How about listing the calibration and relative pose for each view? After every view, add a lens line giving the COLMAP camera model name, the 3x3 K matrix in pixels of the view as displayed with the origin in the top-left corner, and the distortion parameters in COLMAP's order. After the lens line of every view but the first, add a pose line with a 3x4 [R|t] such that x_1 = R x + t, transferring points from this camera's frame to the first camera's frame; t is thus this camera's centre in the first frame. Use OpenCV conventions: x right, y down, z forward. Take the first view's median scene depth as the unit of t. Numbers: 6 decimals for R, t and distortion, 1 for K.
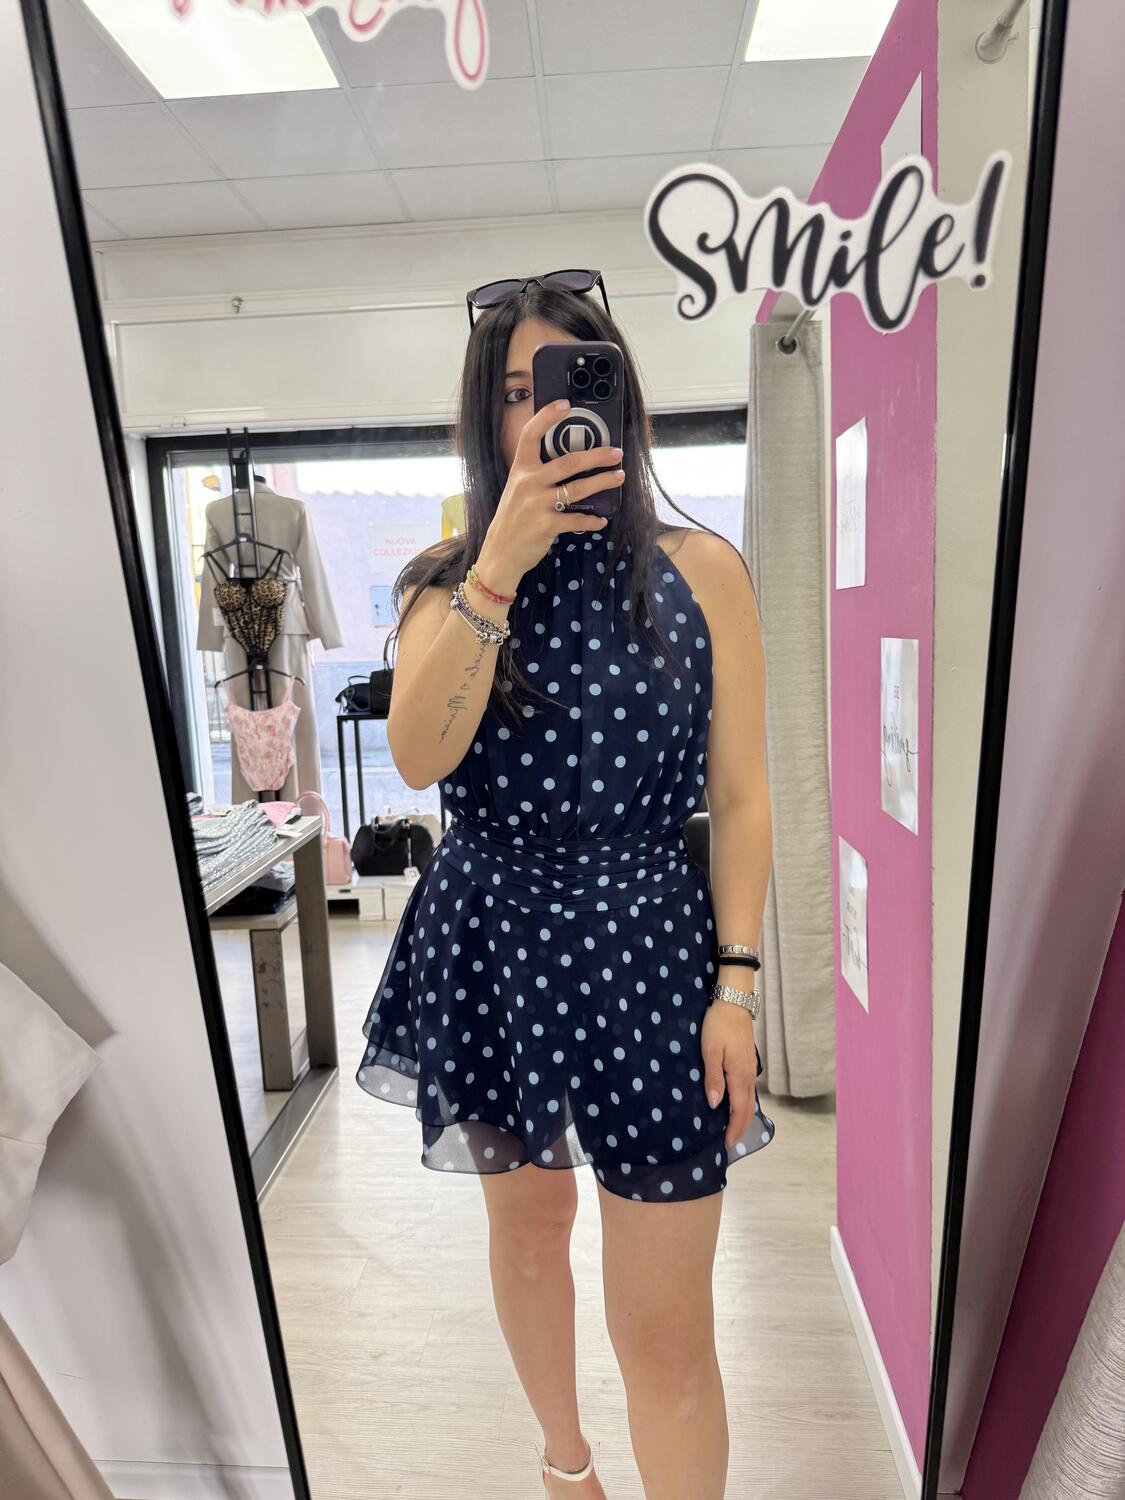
lens RADIAL K [[1053.0, 0, 558.4], [0, 1053.0, 754.6], [0, 0, 1]] dist [0.103954, -0.182587]
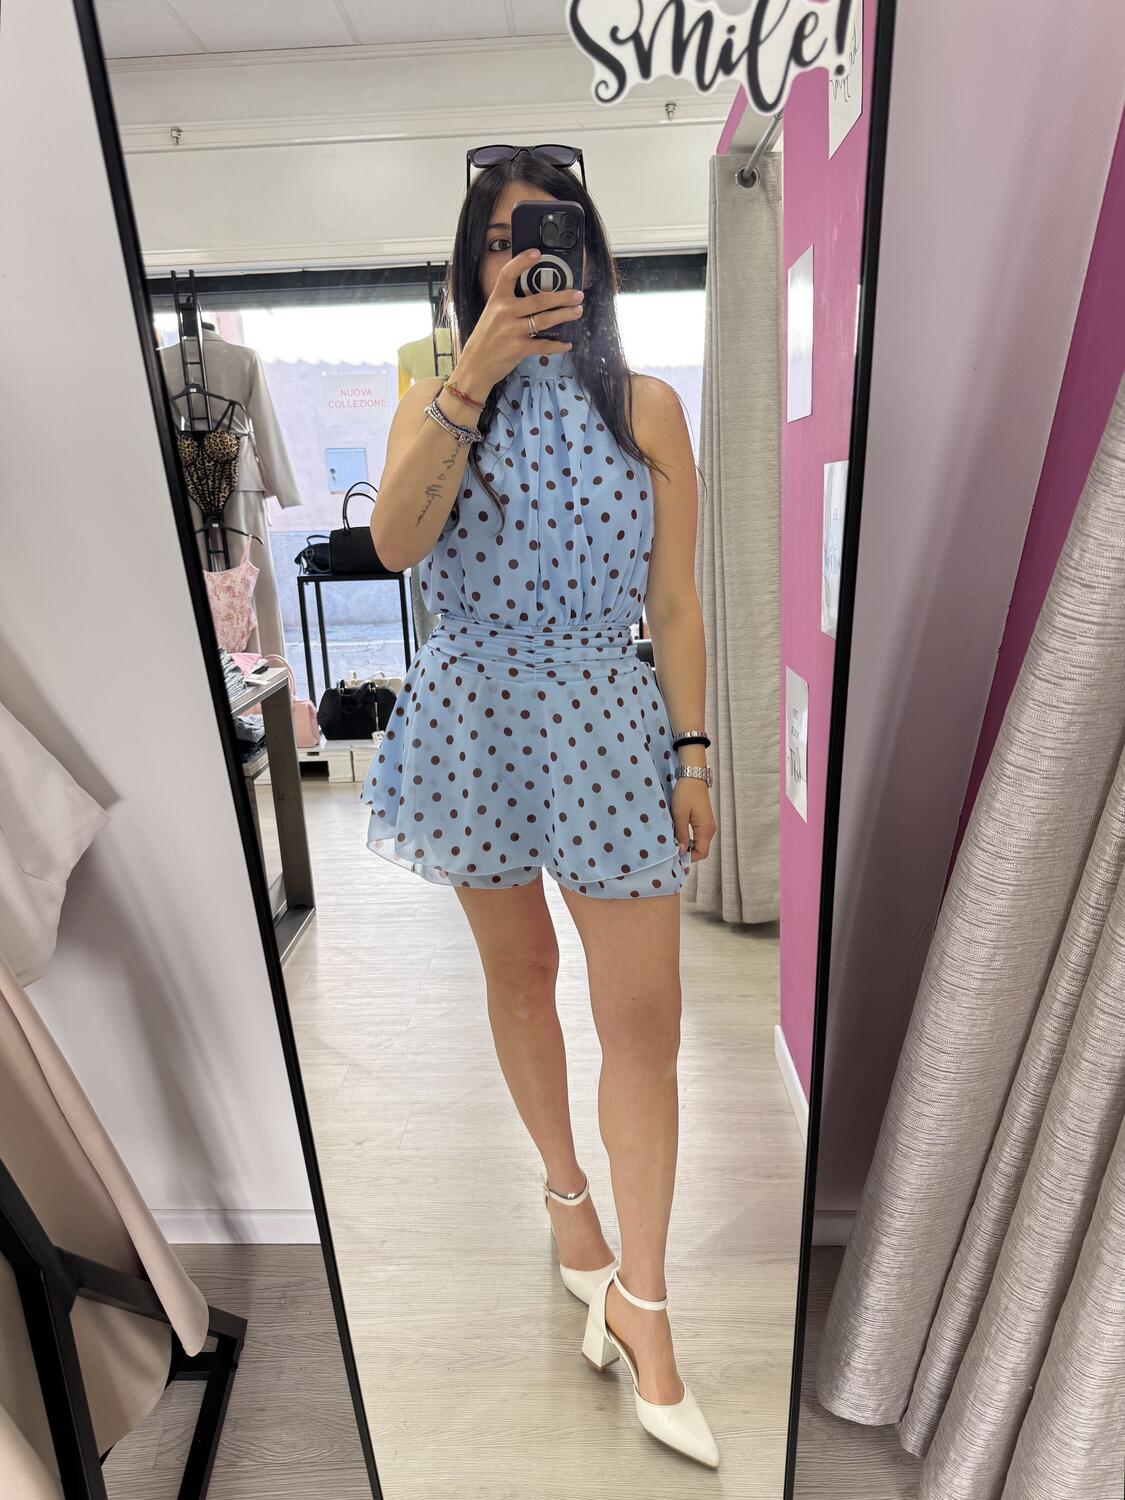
lens RADIAL K [[1070.8, 0, 572.3], [0, 1070.8, 751.9], [0, 0, 1]] dist [0.092261, -0.141833]
pose [[0.999045, -0.012514, 0.041856, 0.004065], [0.007806, 0.993813, 0.110793, 0.030459], [-0.042983, -0.110361, 0.992962, -0.048892]]
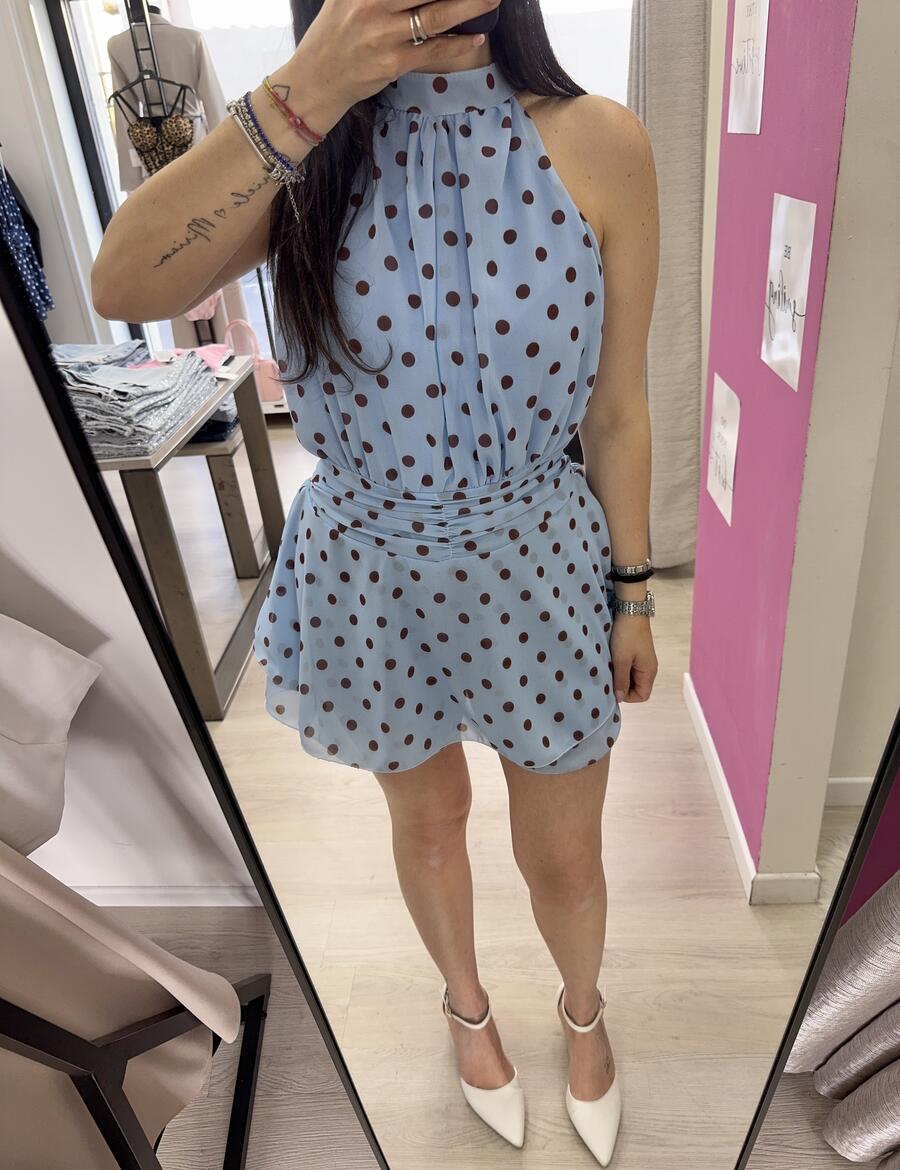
lens RADIAL K [[857.6, 0, 459.2], [0, 857.6, 578.2], [0, 0, 1]] dist [0.019988, -0.055479]
pose [[0.999061, -0.043233, -0.002727, -0.010479], [0.041441, 0.935510, 0.350863, -0.037310], [-0.012618, -0.350646, 0.936423, 0.050546]]
